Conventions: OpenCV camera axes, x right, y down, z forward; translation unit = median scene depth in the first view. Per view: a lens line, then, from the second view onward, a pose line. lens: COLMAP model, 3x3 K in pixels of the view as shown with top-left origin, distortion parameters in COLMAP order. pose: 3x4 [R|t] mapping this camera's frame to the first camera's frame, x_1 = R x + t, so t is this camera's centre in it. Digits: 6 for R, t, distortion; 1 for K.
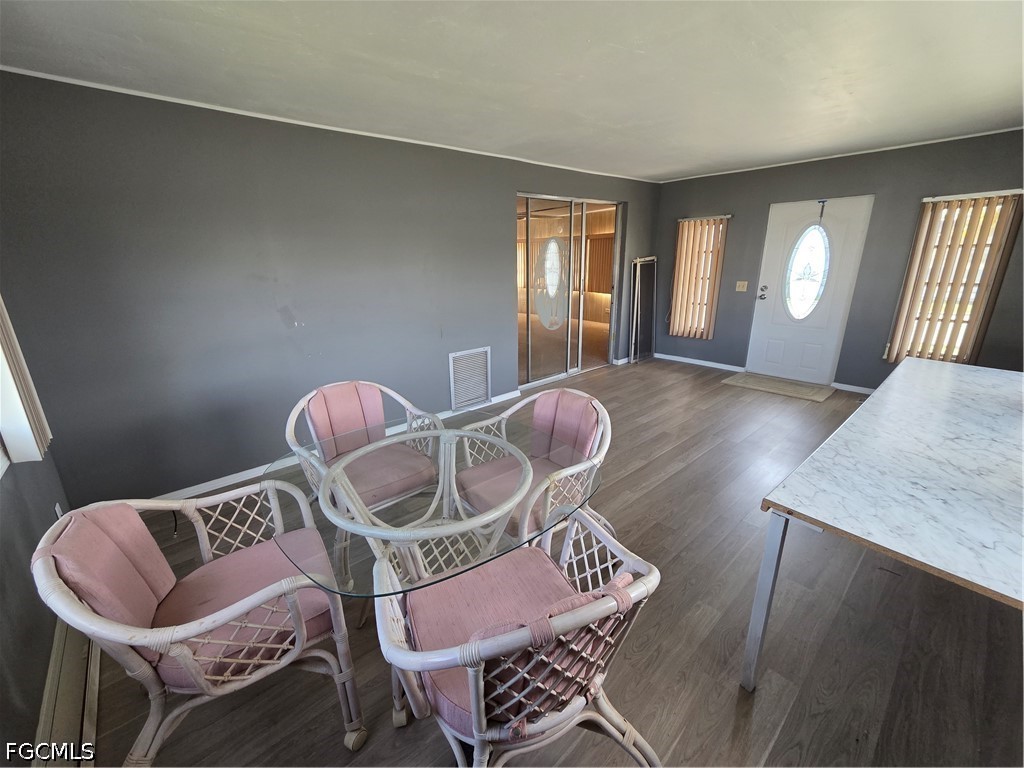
lens RADIAL K [[415.4, 0, 519.4], [0, 415.4, 380.0], [0, 0, 1]] dist [-0.003699, -0.000562]
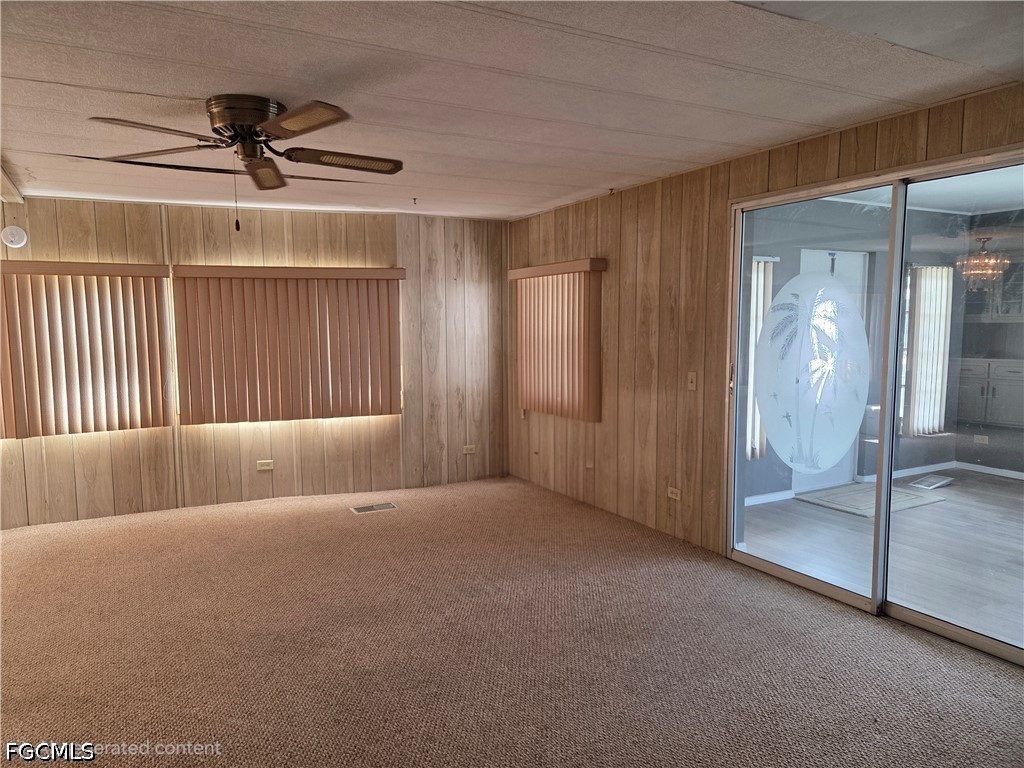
lens RADIAL K [[684.1, 0, 486.3], [0, 684.1, 390.9], [0, 0, 1]] dist [0.061582, -0.046410]
pose [[0.243344, -0.086603, 0.966066, -0.652271], [0.280408, 0.959757, 0.015405, -0.358616], [-0.928523, 0.267144, 0.257835, 1.241206]]
